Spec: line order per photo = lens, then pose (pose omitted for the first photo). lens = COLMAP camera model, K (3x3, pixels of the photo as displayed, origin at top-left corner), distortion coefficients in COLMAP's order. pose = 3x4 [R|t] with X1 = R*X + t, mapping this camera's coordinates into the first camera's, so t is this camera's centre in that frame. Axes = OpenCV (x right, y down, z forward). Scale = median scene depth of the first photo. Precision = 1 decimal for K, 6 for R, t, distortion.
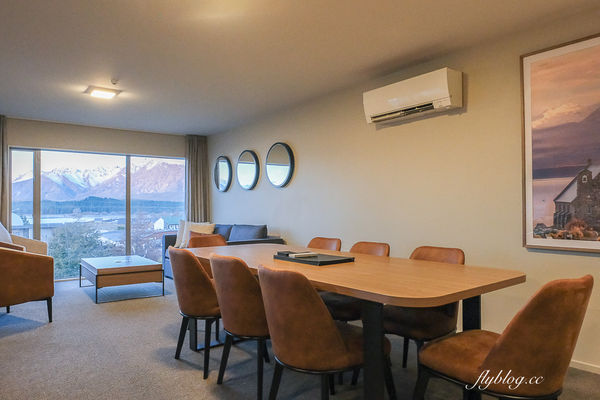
lens RADIAL K [[449.2, 0, 300.0], [0, 449.2, 200.0], [0, 0, 1]] dist [-0.003849, -0.000888]
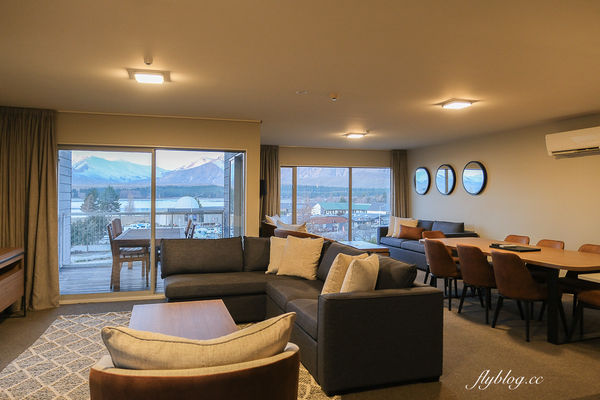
lens RADIAL K [[462.3, 0, 298.1], [0, 462.3, 189.9], [0, 0, 1]] dist [0.000049, -0.000269]
pose [[0.943360, 0.003214, -0.331756, -0.073686], [0.000066, 0.999951, 0.009875, -0.050150], [0.331772, -0.009337, 0.943313, -0.424064]]
